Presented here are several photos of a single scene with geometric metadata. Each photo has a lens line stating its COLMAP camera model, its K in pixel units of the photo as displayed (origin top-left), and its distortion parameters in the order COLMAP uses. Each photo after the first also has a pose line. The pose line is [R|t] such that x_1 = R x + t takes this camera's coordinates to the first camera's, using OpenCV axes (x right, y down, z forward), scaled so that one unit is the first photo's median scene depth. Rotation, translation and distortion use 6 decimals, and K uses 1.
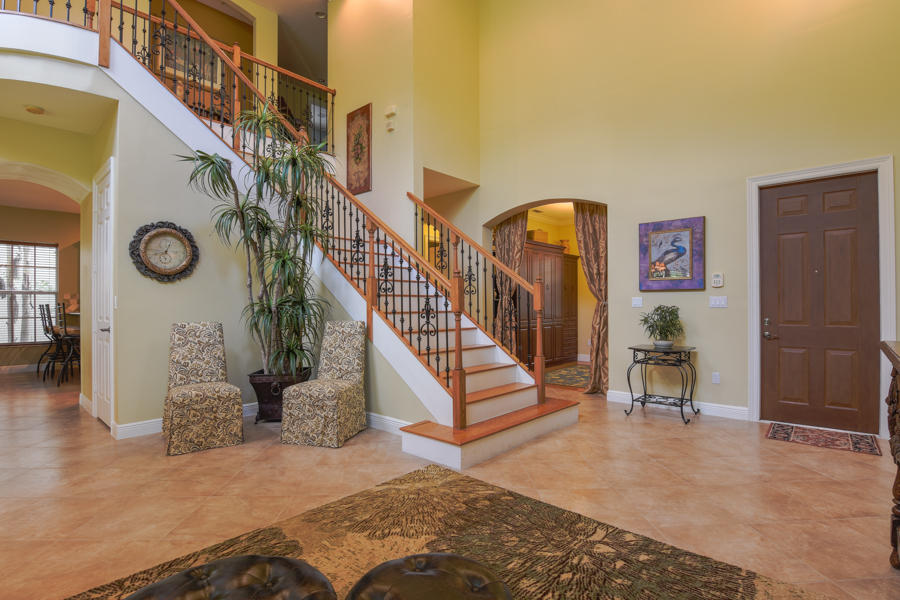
lens RADIAL K [[438.2, 0, 446.4], [0, 438.2, 304.2], [0, 0, 1]] dist [-0.013070, -0.007130]
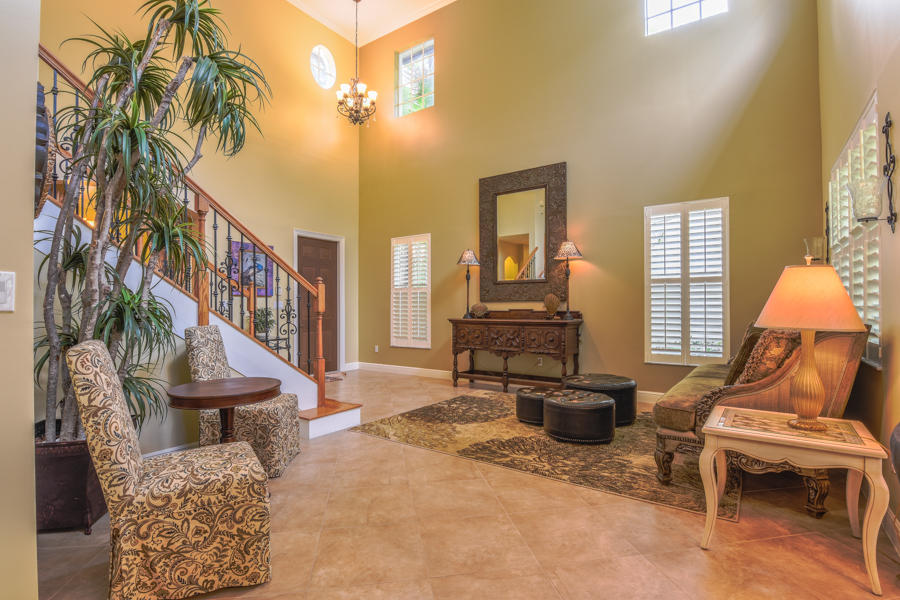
lens RADIAL K [[438.2, 0, 450.6], [0, 438.2, 307.6], [0, 0, 1]] dist [-0.013070, -0.007130]
pose [[-0.133958, 0.002107, 0.990985, -1.812588], [-0.001265, 0.999997, -0.002297, 0.011804], [-0.990986, -0.001561, -0.133955, 1.167421]]
